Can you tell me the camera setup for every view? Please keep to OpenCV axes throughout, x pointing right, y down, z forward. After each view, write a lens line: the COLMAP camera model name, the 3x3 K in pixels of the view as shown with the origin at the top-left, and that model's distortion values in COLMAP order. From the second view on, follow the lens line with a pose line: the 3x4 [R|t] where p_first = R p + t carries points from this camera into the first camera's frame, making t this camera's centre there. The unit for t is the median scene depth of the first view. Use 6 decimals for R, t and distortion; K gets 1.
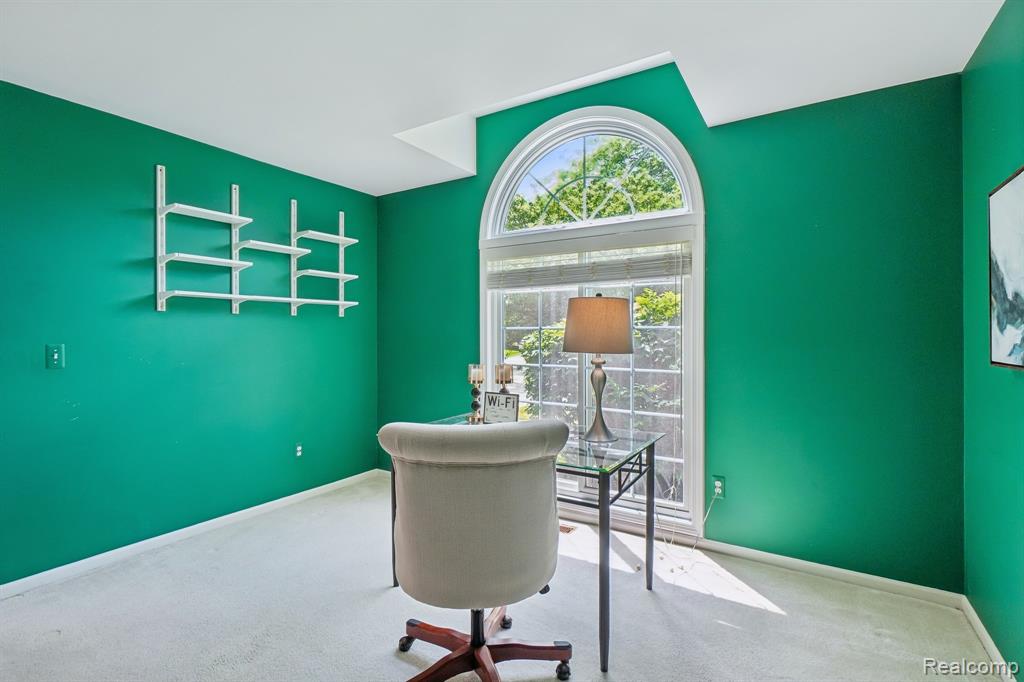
lens RADIAL K [[495.2, 0, 526.3], [0, 495.2, 328.4], [0, 0, 1]] dist [-0.000632, 0.000193]
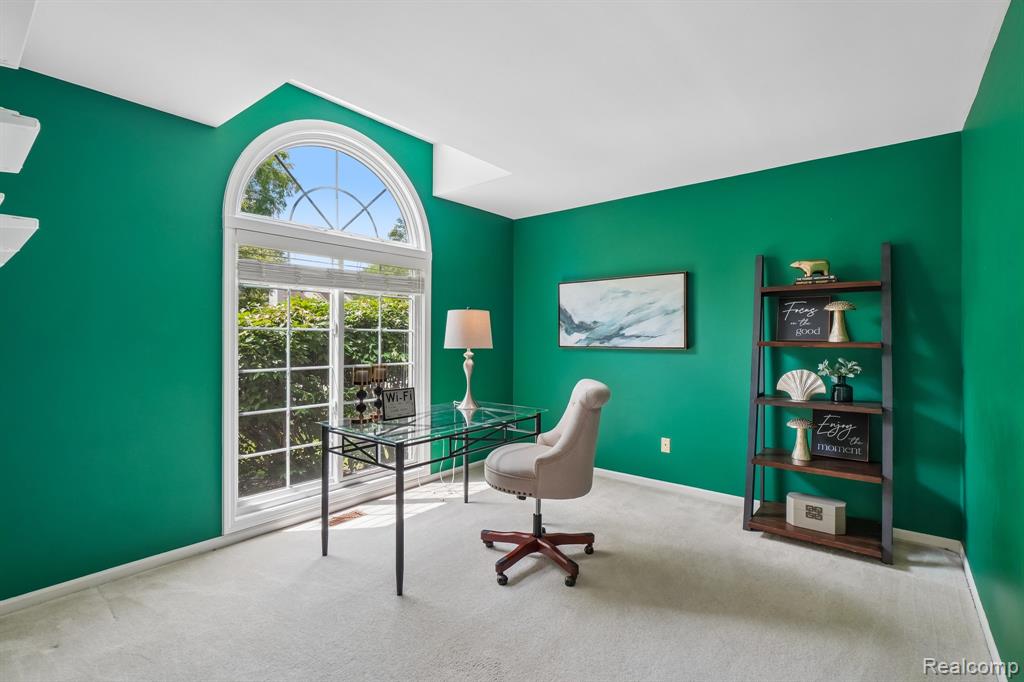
lens RADIAL K [[472.5, 0, 517.7], [0, 472.5, 335.3], [0, 0, 1]] dist [-0.016881, 0.000716]
pose [[0.133705, 0.003000, 0.991017, -0.921332], [-0.015253, 0.999883, -0.000969, 0.007195], [-0.990904, -0.014986, 0.133735, 0.520844]]
